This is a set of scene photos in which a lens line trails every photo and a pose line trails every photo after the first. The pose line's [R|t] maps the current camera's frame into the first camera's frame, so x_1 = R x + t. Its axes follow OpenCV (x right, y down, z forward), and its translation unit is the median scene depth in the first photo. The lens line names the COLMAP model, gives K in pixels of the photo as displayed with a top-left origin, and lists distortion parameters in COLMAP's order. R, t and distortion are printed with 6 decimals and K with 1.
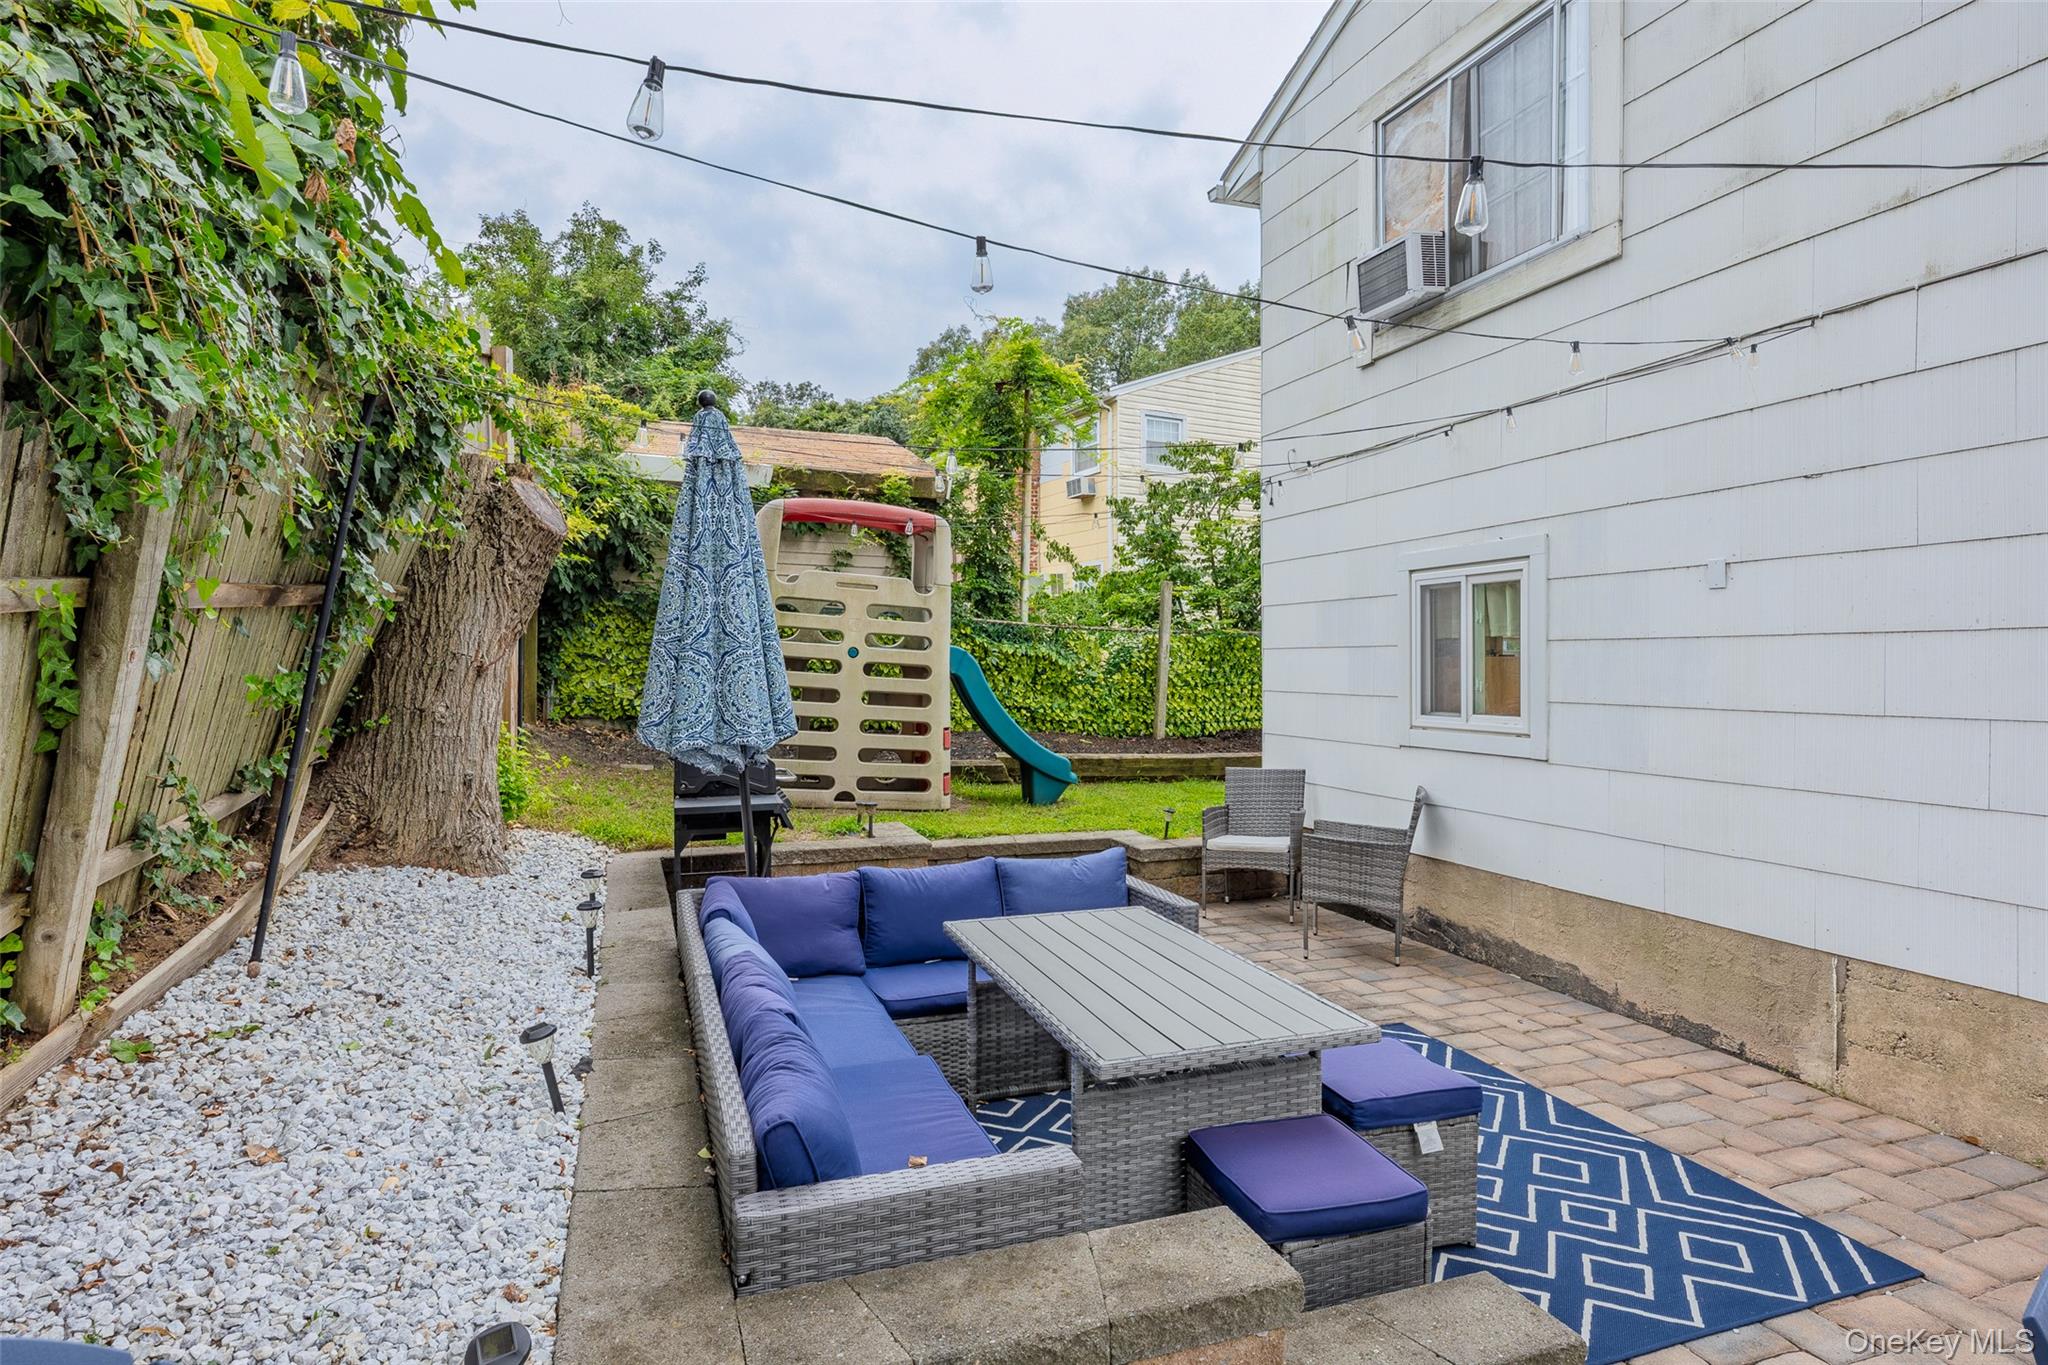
lens RADIAL K [[1121.2, 0, 1055.8], [0, 1121.2, 656.1], [0, 0, 1]] dist [-0.001318, 0.000492]
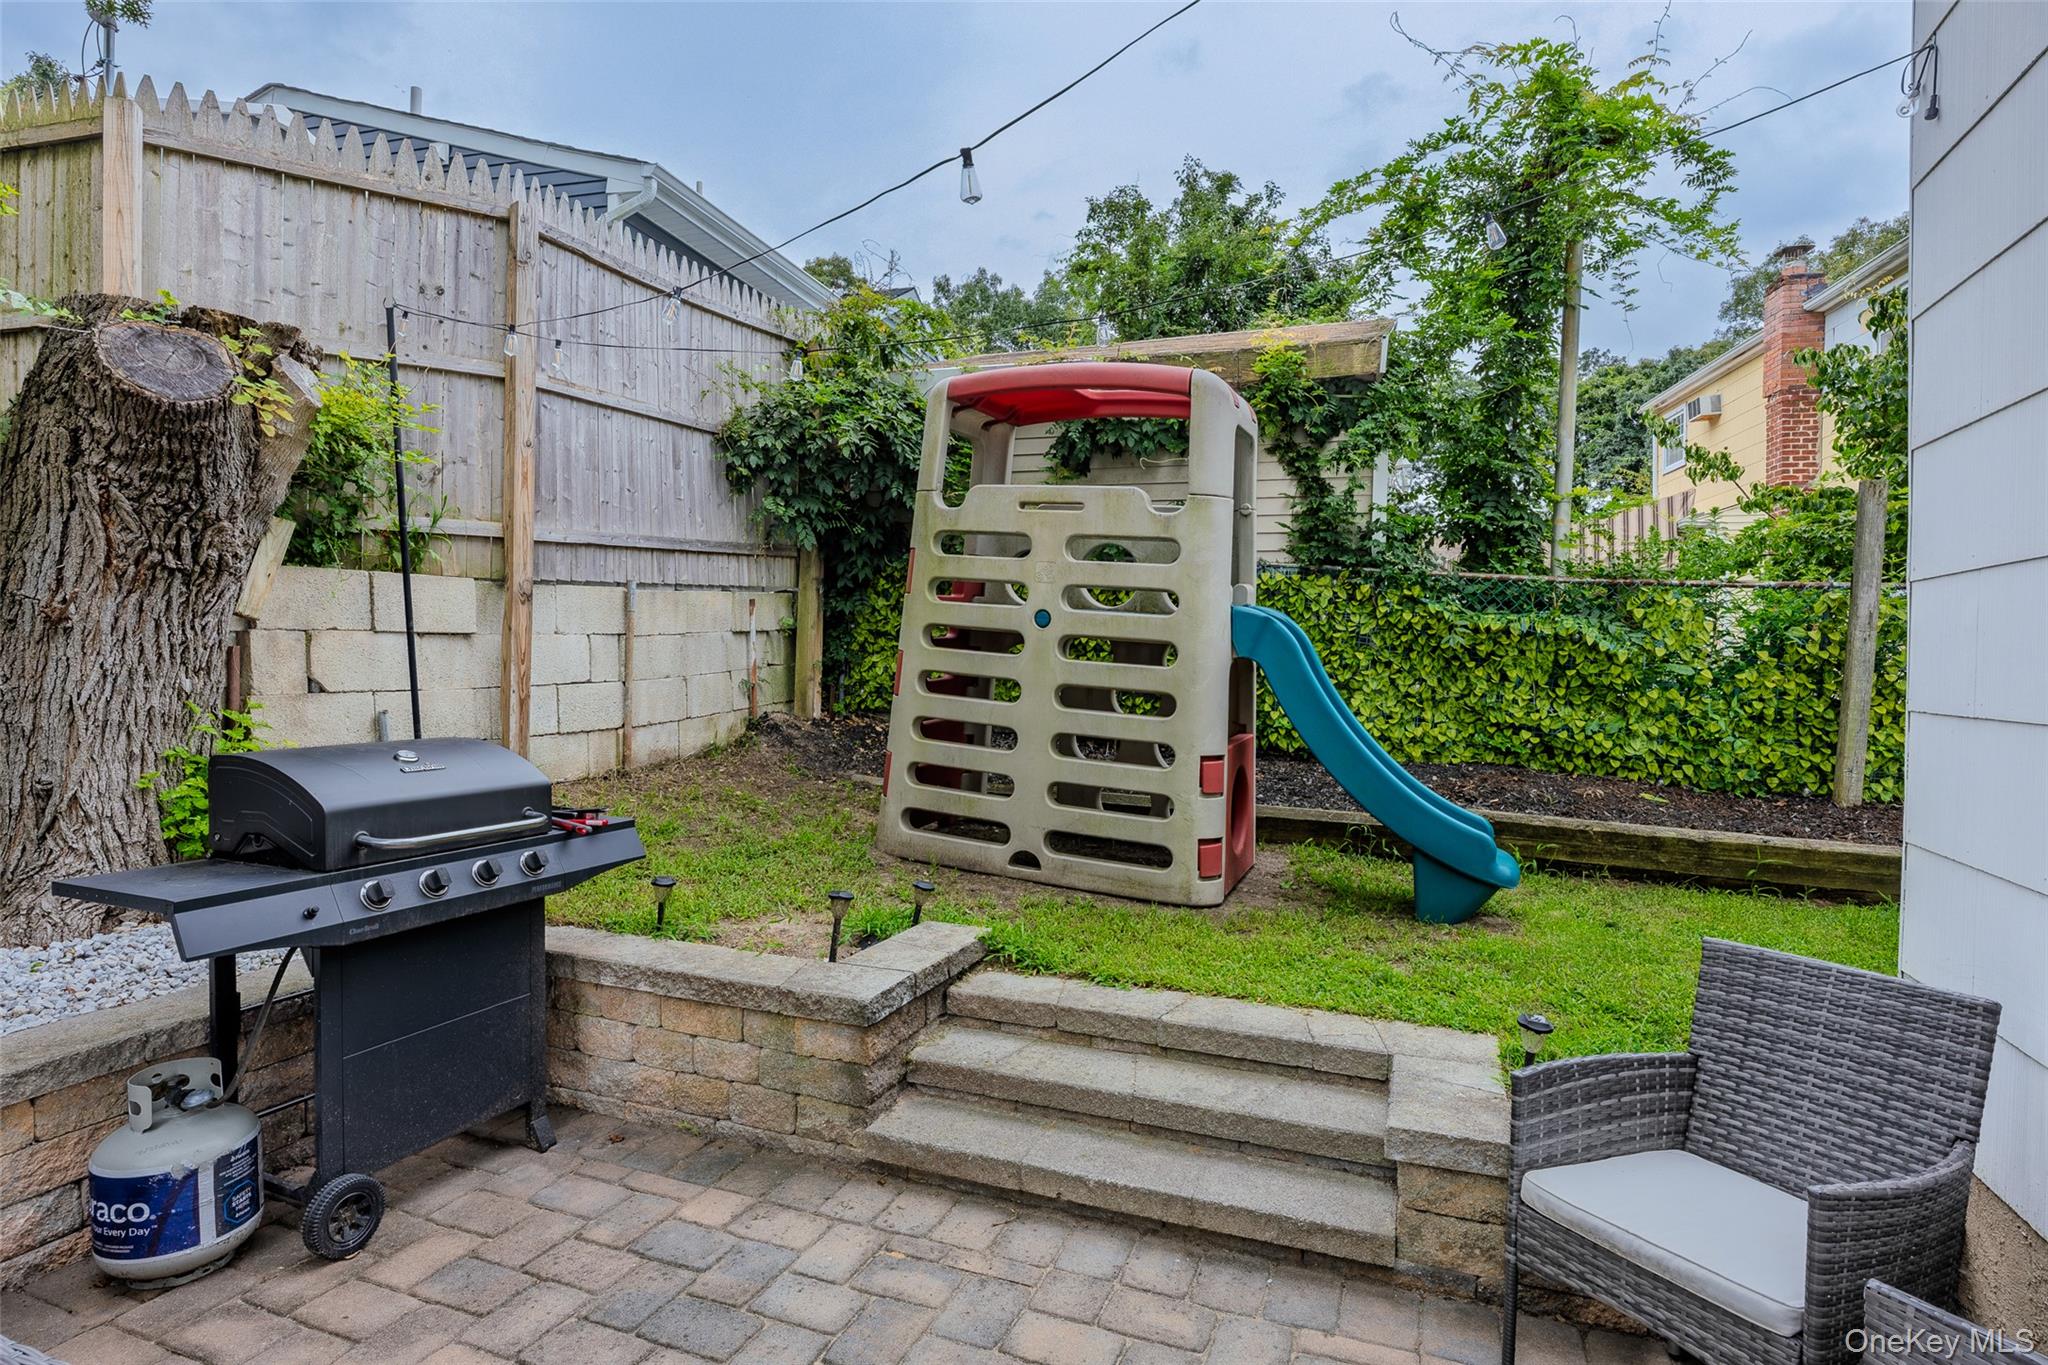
lens RADIAL K [[1103.7, 0, 989.0], [0, 1103.7, 664.2], [0, 0, 1]] dist [-0.003714, -0.001647]
pose [[0.739923, 0.012876, -0.672568, 0.165060], [-0.009445, 0.999917, 0.008752, 0.014027], [0.672625, -0.000123, 0.739984, 0.476456]]
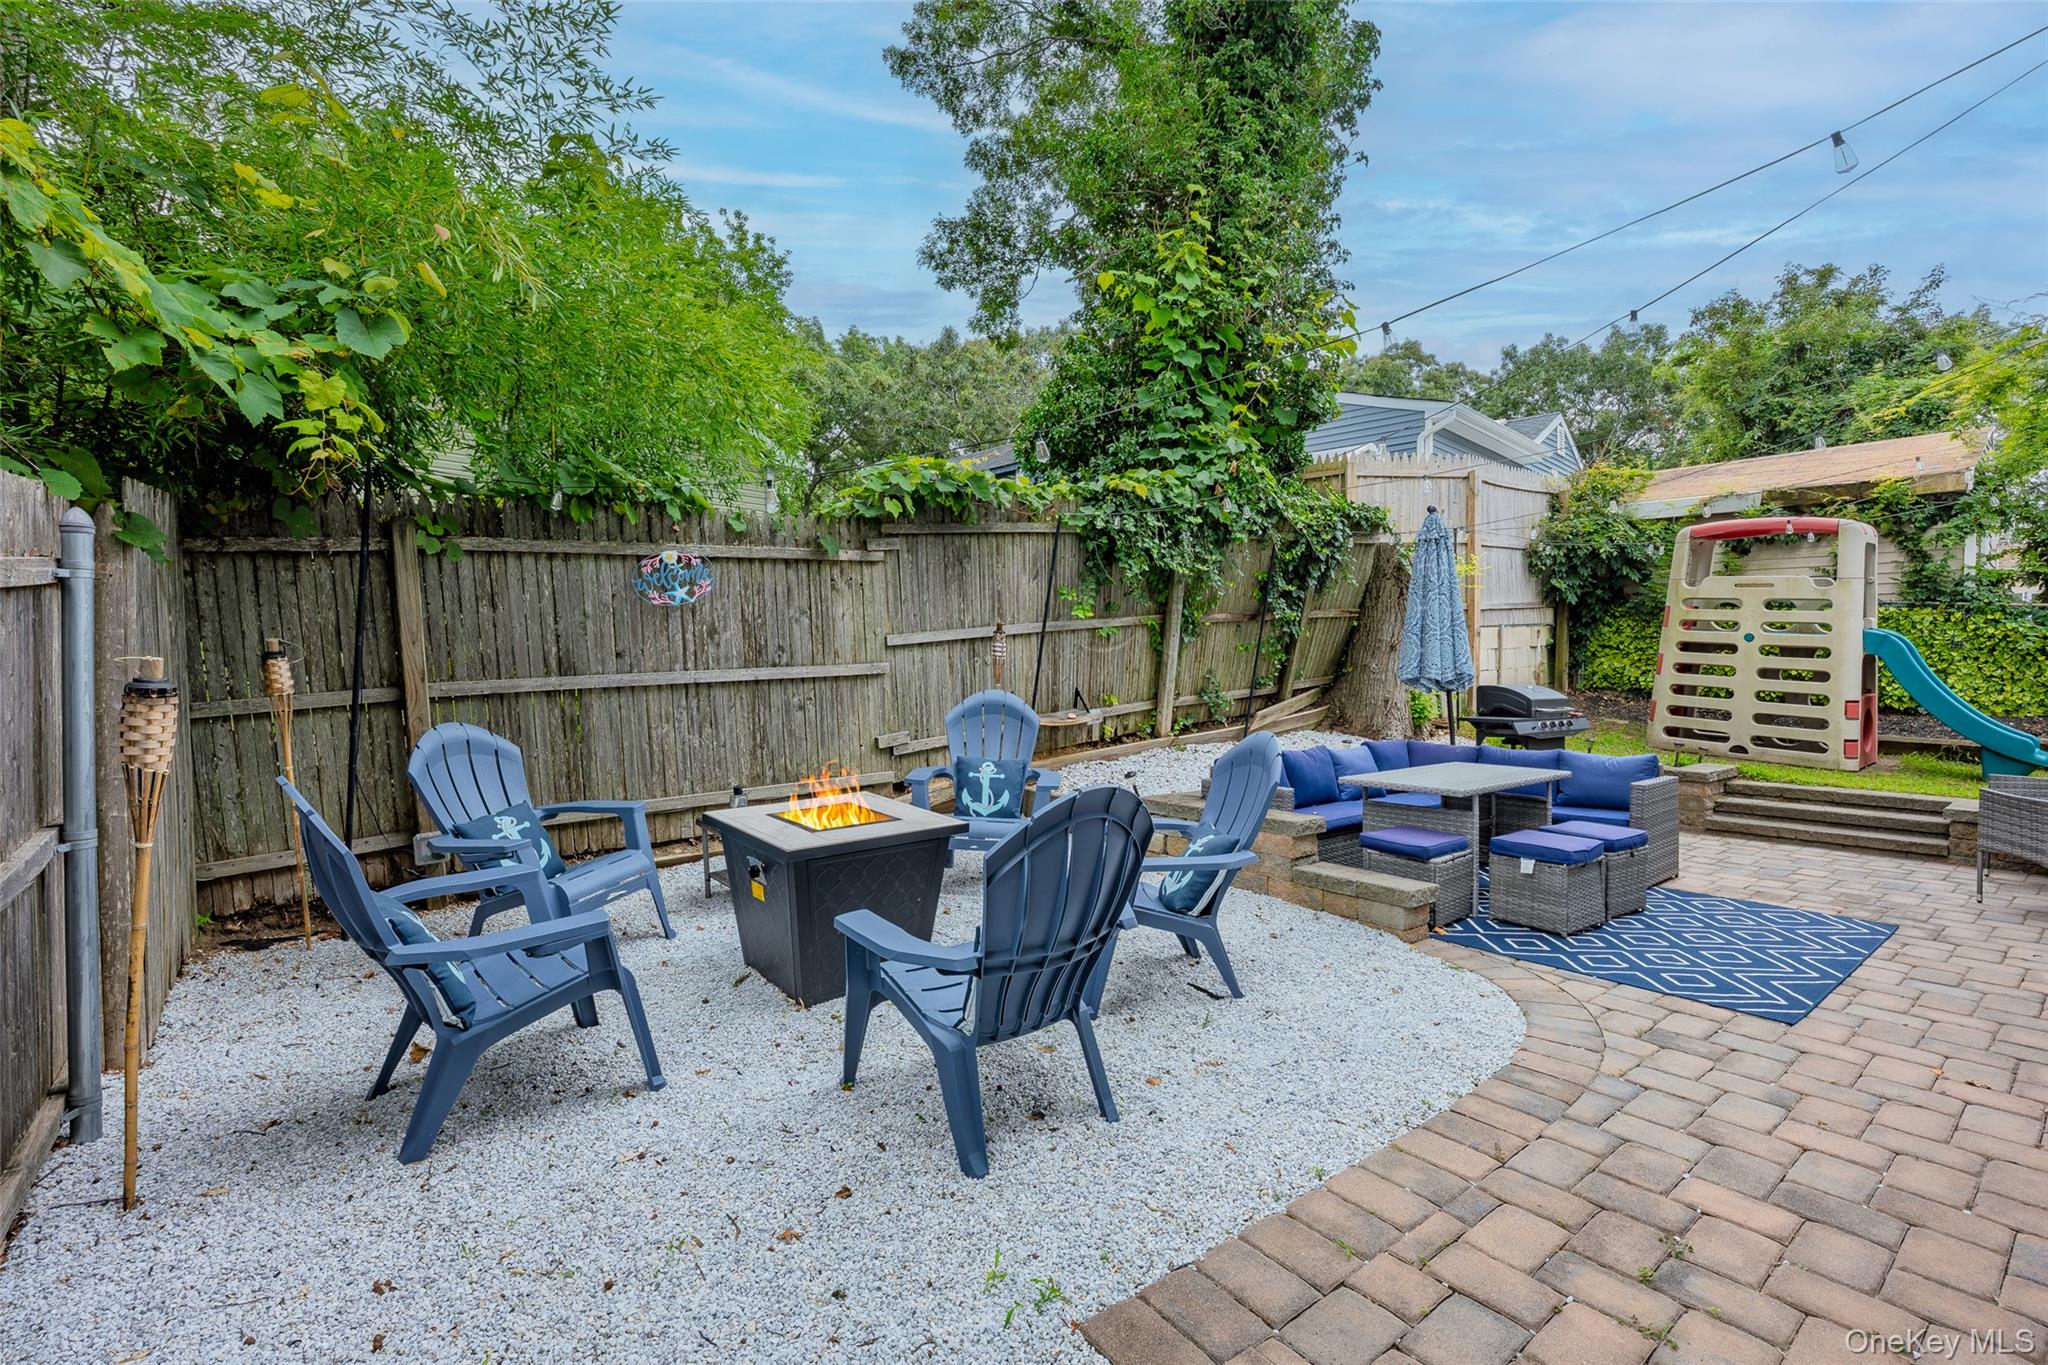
lens RADIAL K [[904.2, 0, 1023.9], [0, 904.2, 669.5], [0, 0, 1]] dist [-0.010358, -0.000021]
pose [[0.317672, 0.005898, -0.948182, 0.458779], [-0.000259, 0.999981, 0.006134, 0.023387], [0.948201, -0.001703, 0.317668, -0.096542]]
